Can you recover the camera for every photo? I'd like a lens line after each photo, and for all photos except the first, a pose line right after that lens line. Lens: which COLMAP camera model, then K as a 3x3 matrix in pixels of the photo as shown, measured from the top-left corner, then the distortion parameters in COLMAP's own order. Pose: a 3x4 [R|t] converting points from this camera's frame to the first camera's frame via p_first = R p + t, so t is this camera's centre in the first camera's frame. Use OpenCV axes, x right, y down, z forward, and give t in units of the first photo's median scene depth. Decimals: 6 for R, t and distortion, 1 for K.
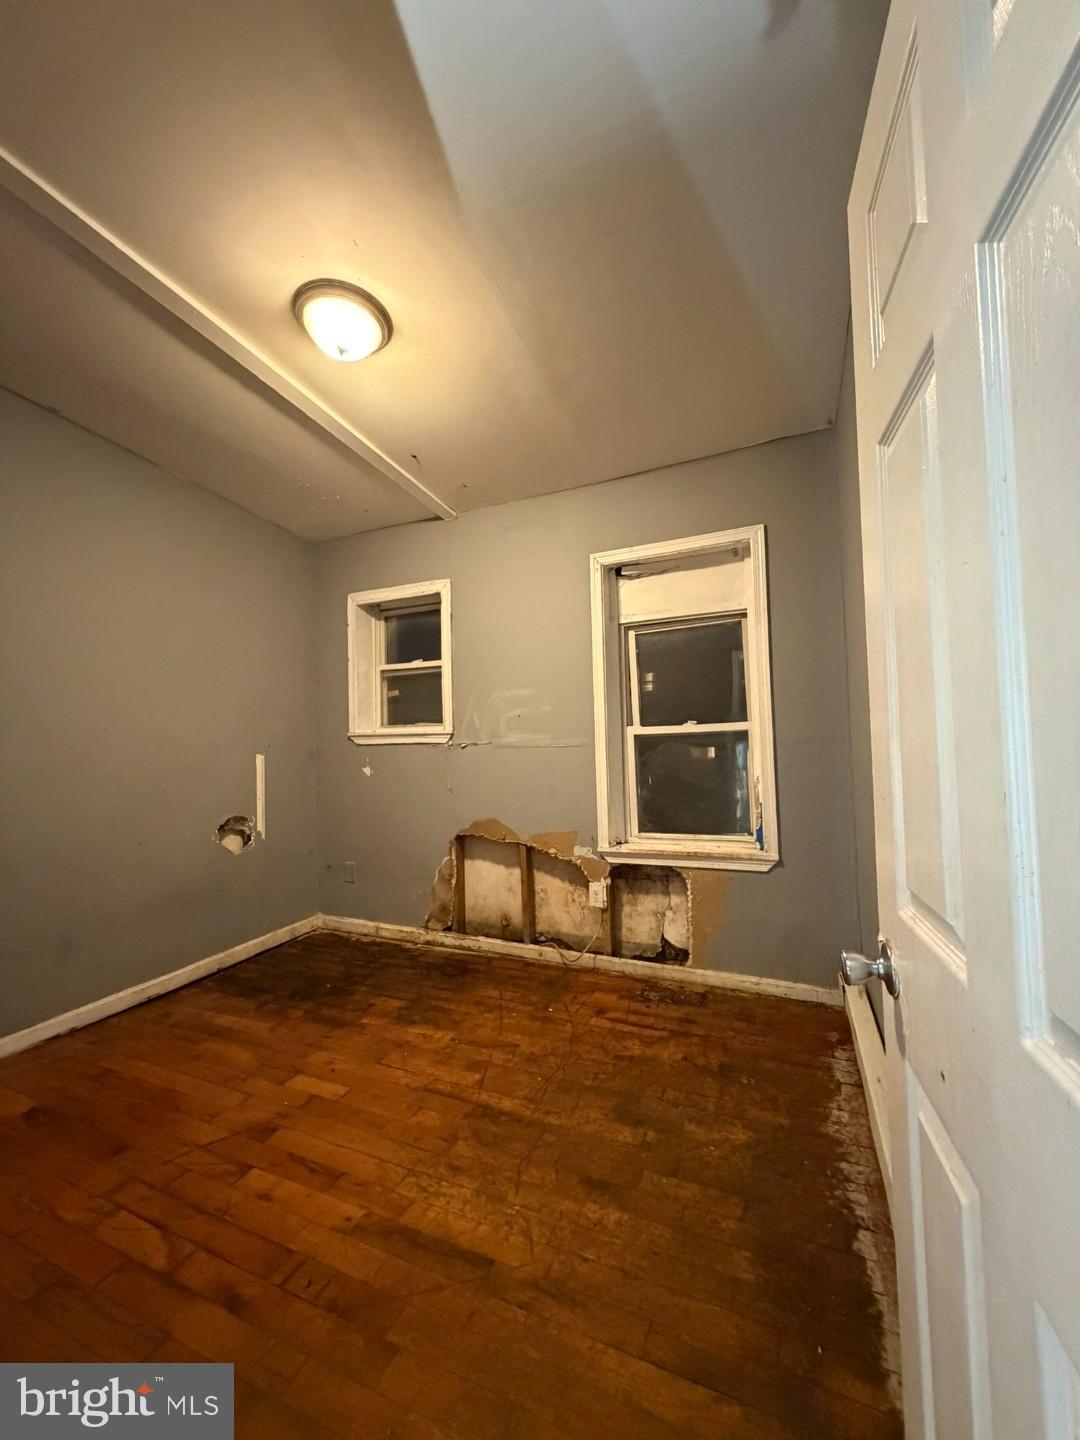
lens RADIAL K [[576.6, 0, 534.4], [0, 576.6, 715.6], [0, 0, 1]] dist [-0.000097, -0.000296]
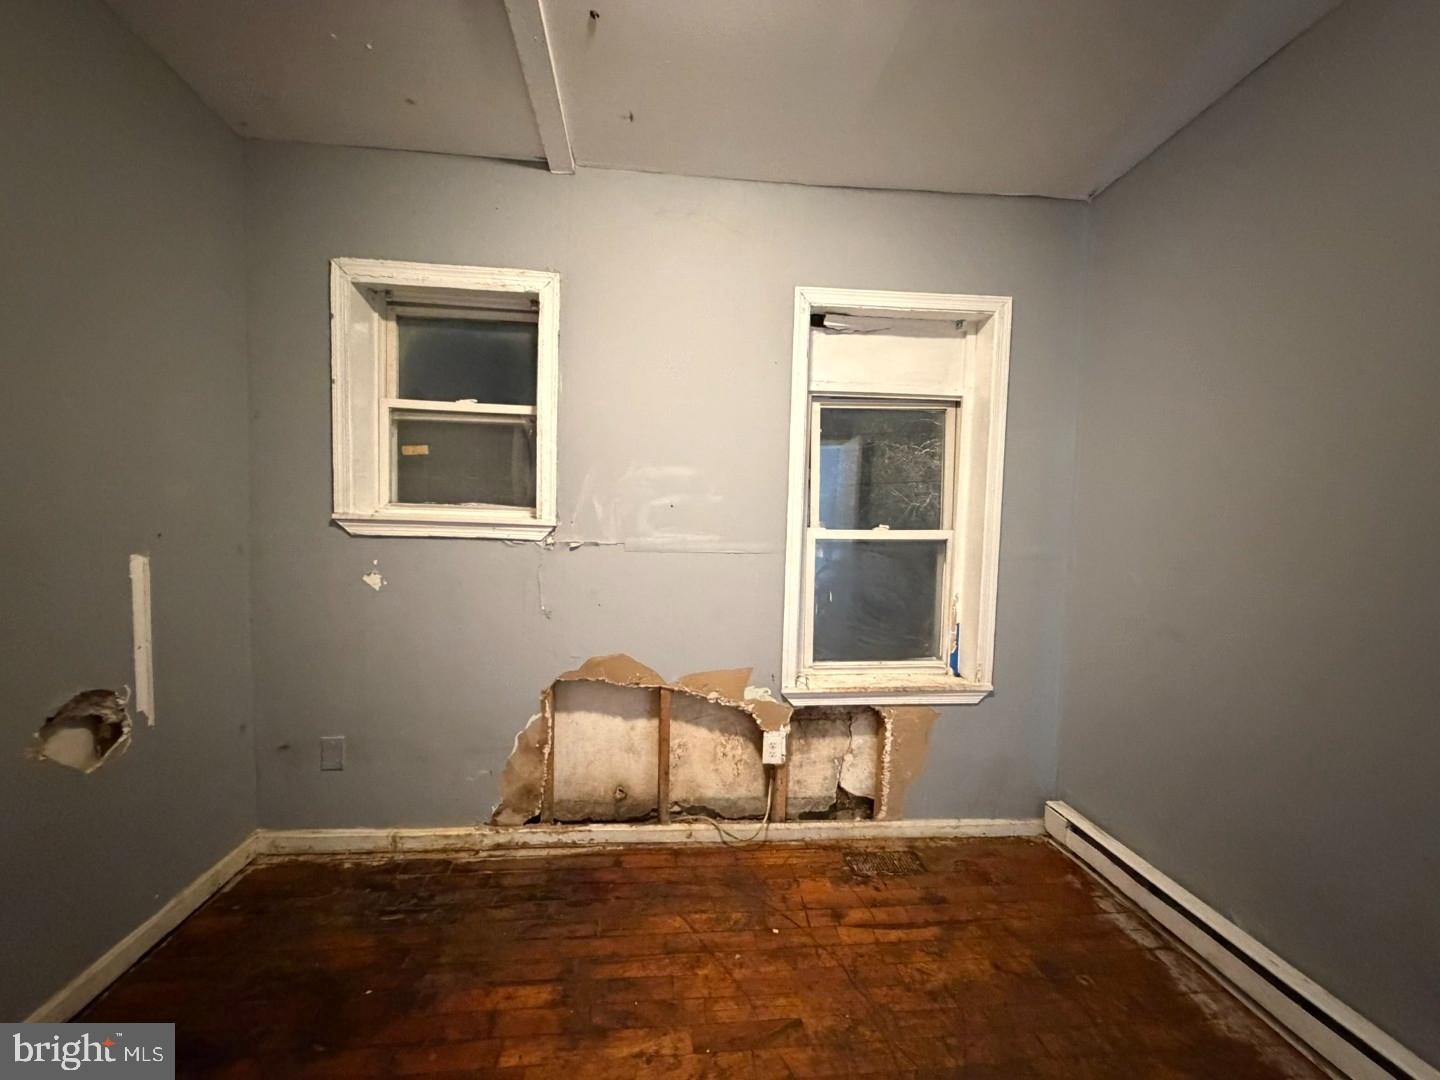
lens RADIAL K [[576.6, 0, 713.2], [0, 576.6, 542.6], [0, 0, 1]] dist [-0.000097, -0.000296]
pose [[0.868016, 0.019190, 0.496165, -0.329305], [-0.068203, 0.994389, 0.080859, -0.015015], [-0.491830, -0.104027, 0.864455, 0.389827]]
